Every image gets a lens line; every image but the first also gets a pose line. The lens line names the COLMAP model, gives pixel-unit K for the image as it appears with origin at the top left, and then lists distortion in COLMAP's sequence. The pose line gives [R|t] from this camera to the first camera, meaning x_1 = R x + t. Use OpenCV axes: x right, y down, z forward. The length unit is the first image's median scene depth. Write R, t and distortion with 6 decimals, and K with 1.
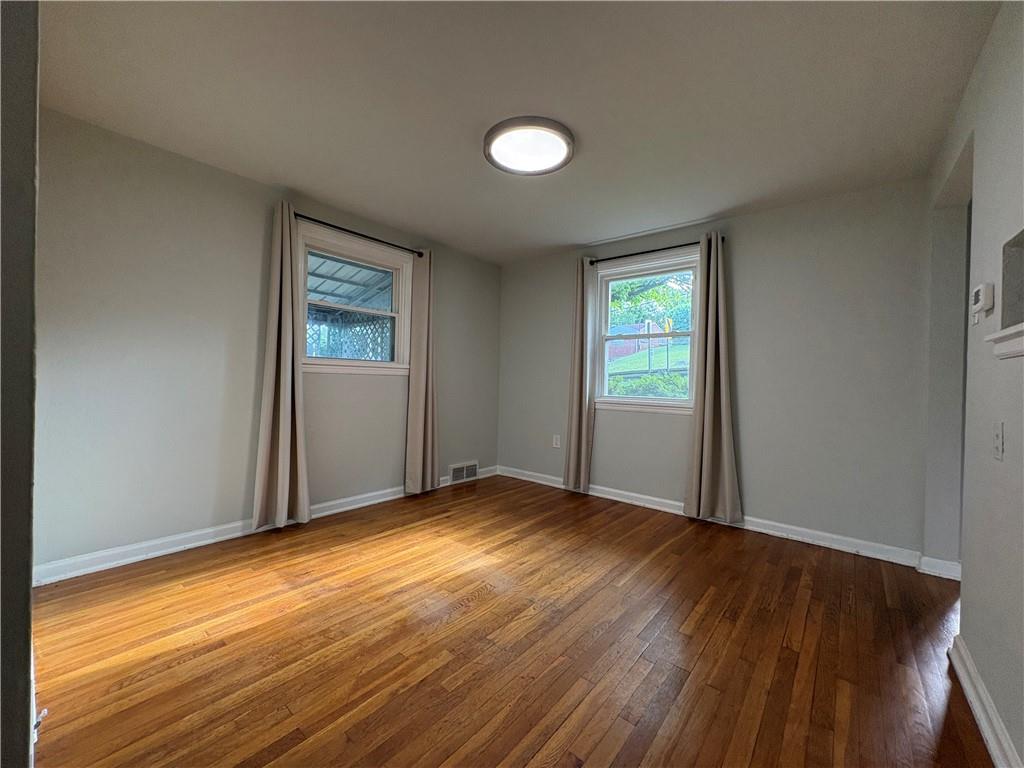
lens RADIAL K [[407.5, 0, 510.2], [0, 407.5, 379.7], [0, 0, 1]] dist [0.000286, 0.000516]
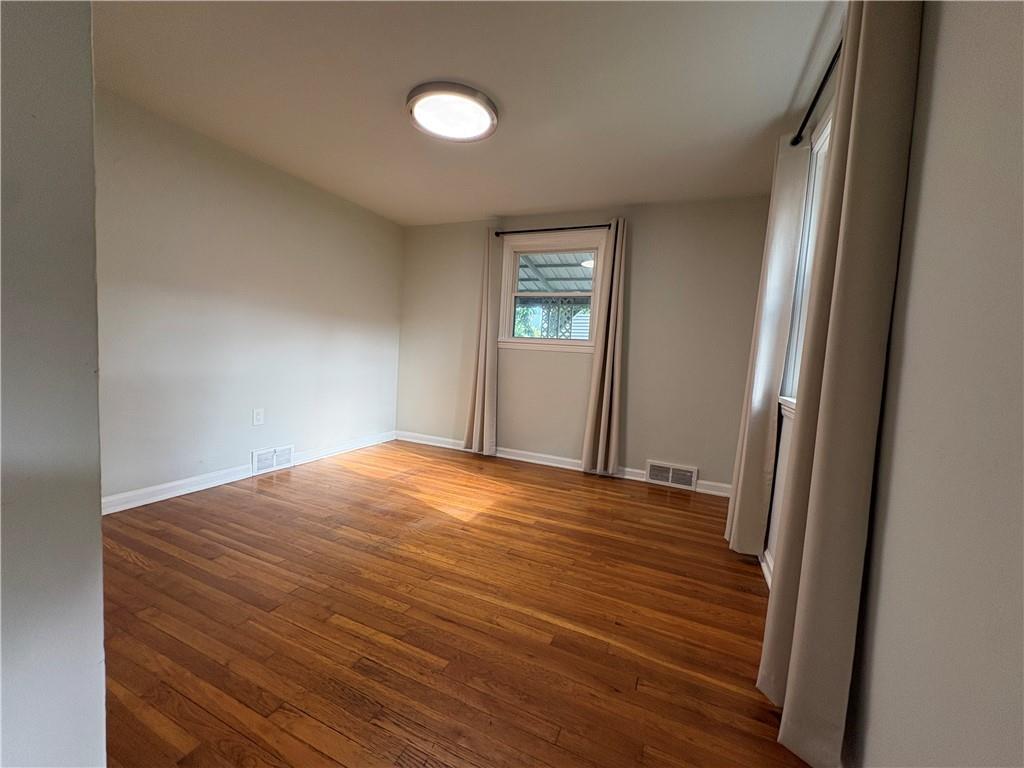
lens RADIAL K [[407.5, 0, 514.8], [0, 407.5, 379.8], [0, 0, 1]] dist [0.000286, 0.000516]
pose [[0.273768, 0.055777, -0.960177, 0.773871], [-0.048912, 0.997833, 0.044018, 0.023457], [0.960551, 0.034913, 0.275903, 0.633751]]
